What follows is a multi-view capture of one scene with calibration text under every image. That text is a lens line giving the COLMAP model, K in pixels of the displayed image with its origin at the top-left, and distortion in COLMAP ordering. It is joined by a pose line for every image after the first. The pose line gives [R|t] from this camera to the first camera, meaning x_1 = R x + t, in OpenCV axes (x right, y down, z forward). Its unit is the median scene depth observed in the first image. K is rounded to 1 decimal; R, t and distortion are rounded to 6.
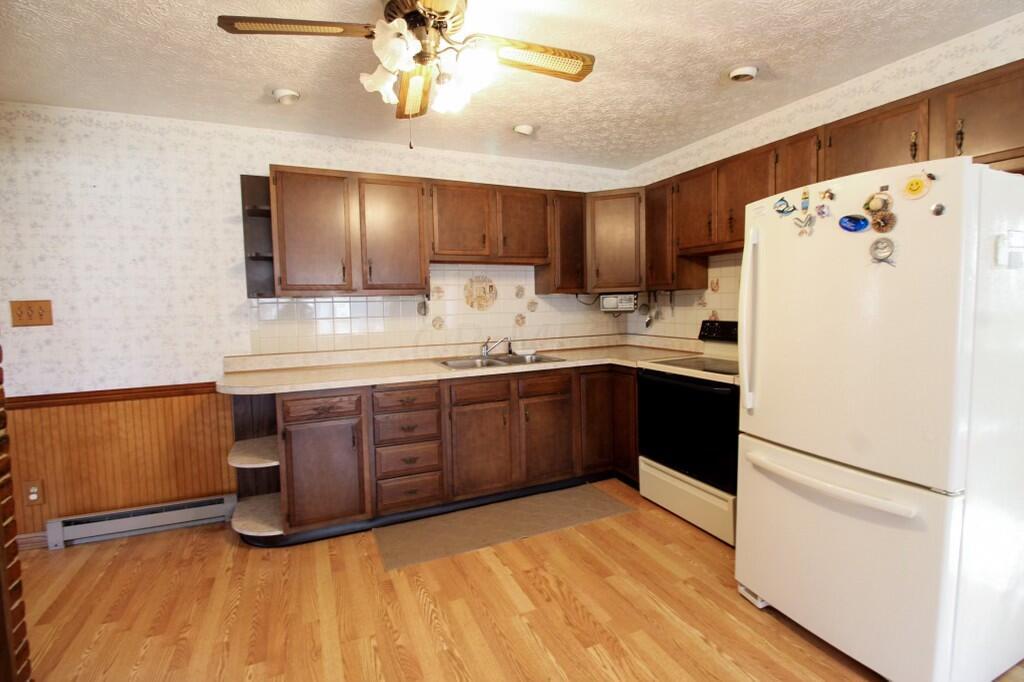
lens RADIAL K [[472.4, 0, 518.0], [0, 472.4, 330.7], [0, 0, 1]] dist [-0.008883, -0.006332]
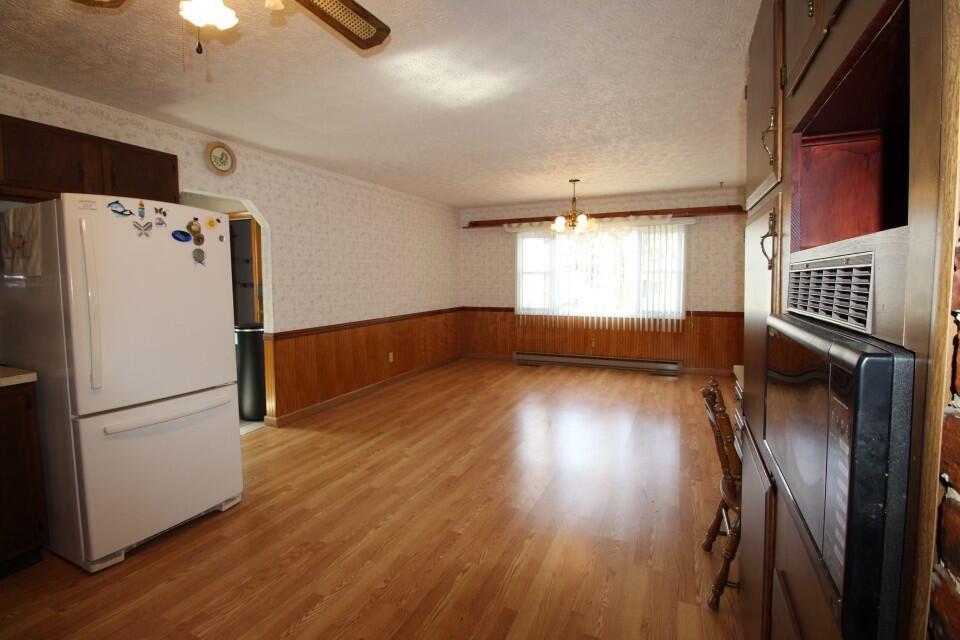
lens RADIAL K [[442.9, 0, 480.2], [0, 442.9, 311.1], [0, 0, 1]] dist [-0.008883, -0.006332]
pose [[-0.658022, -0.030417, 0.752384, -0.869053], [0.064579, 0.993223, 0.096633, -0.049716], [-0.750225, 0.112175, -0.651598, 1.034487]]
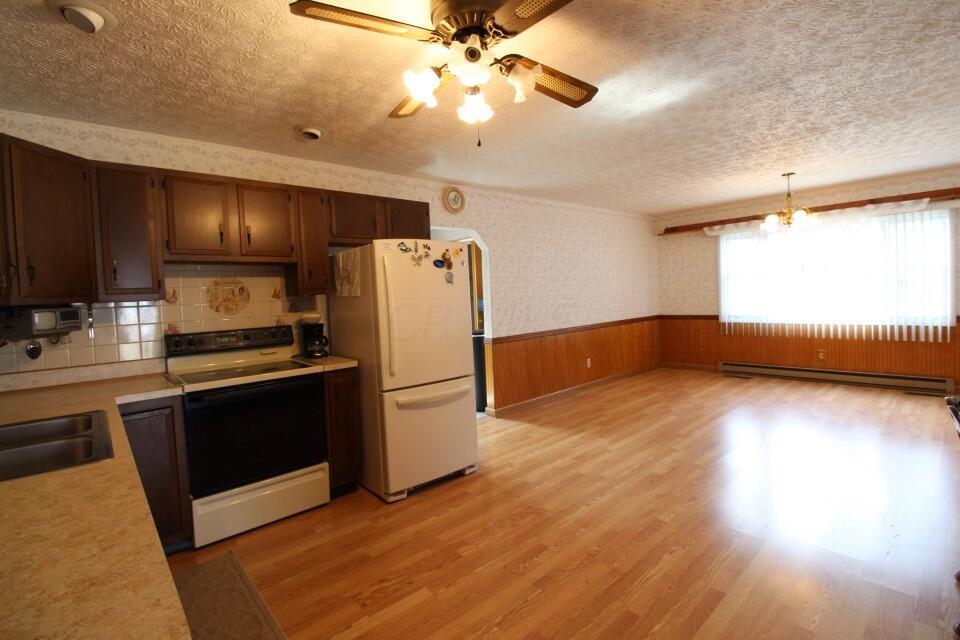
lens RADIAL K [[442.9, 0, 483.0], [0, 442.9, 309.6], [0, 0, 1]] dist [-0.008883, -0.006332]
pose [[-0.299290, 0.000690, 0.954162, -1.034167], [0.107332, 0.993677, 0.032948, -0.057161], [-0.948106, 0.112273, -0.297472, 1.194189]]
